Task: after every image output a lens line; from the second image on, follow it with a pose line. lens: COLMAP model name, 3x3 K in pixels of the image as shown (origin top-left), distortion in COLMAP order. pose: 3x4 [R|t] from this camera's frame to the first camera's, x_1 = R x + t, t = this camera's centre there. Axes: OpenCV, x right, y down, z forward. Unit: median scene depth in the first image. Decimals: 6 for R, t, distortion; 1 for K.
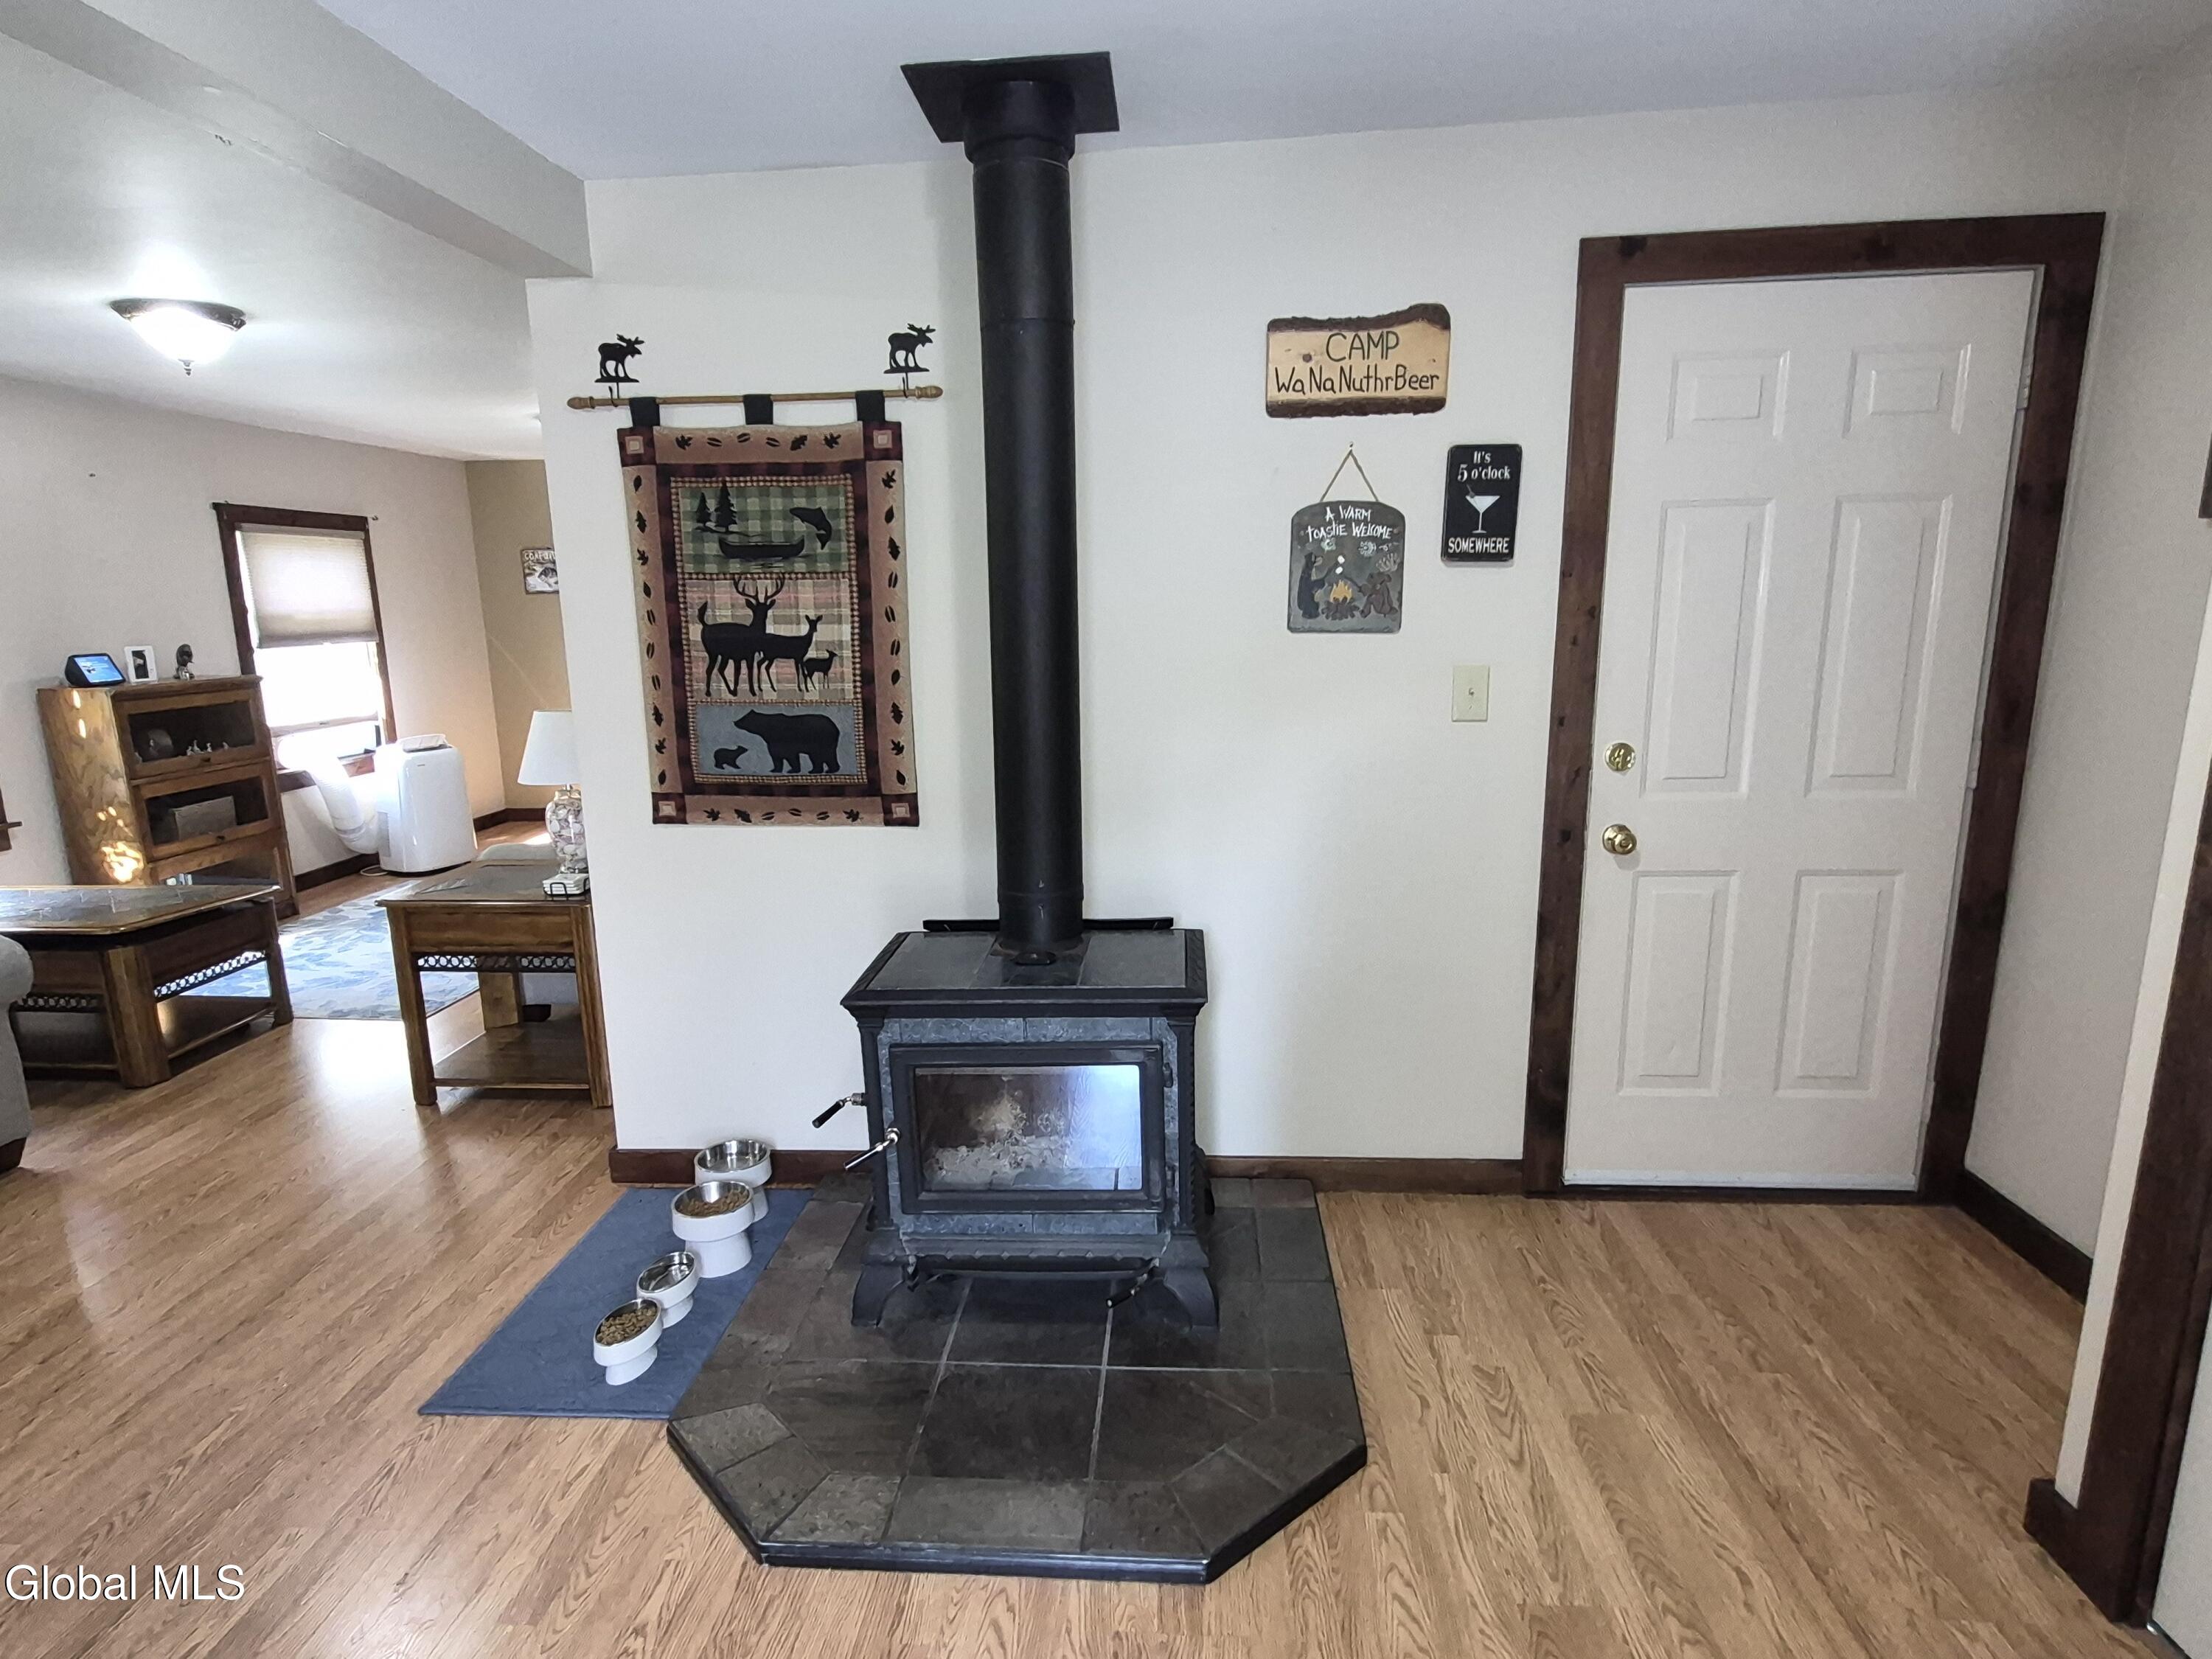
lens RADIAL K [[1205.4, 0, 1103.1], [0, 1205.4, 852.5], [0, 0, 1]] dist [0.001506, -0.001968]
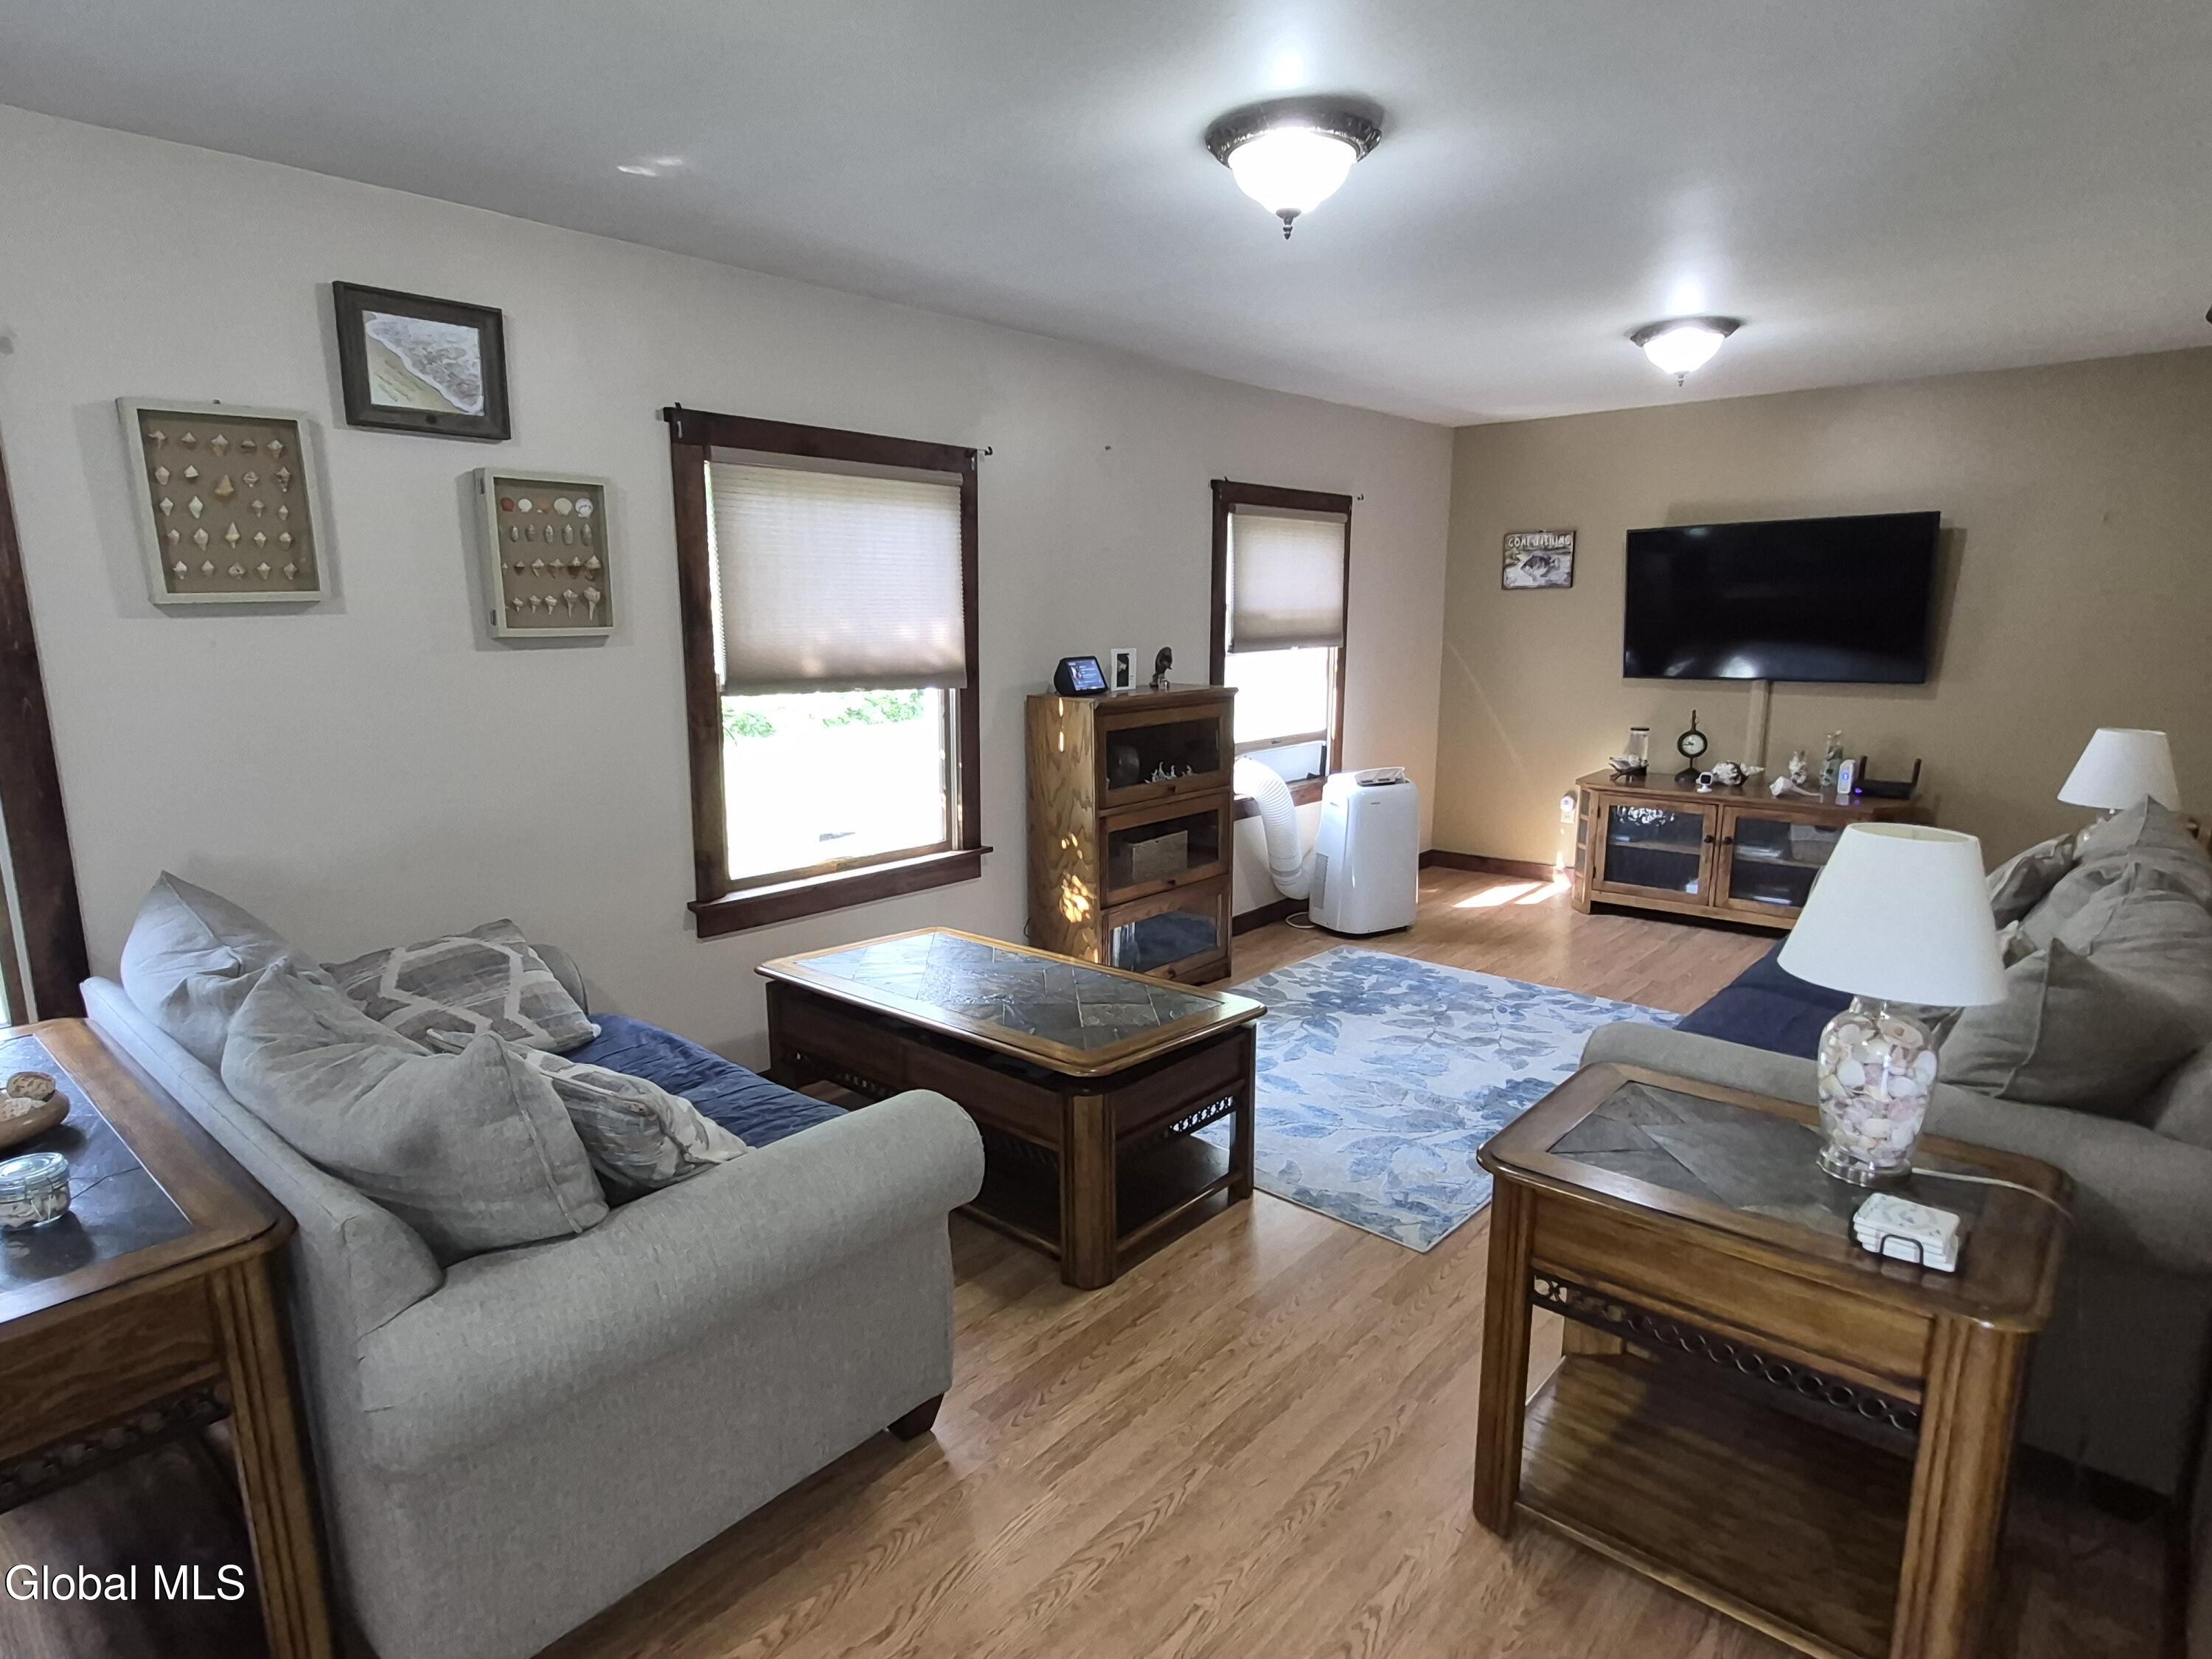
lens RADIAL K [[1205.4, 0, 1101.4], [0, 1205.4, 833.8], [0, 0, 1]] dist [0.001506, -0.001968]
pose [[0.798682, 0.120448, -0.589575, -0.291691], [-0.129927, 0.991170, 0.026484, -0.061111], [0.587559, 0.055449, 0.807279, 0.308636]]
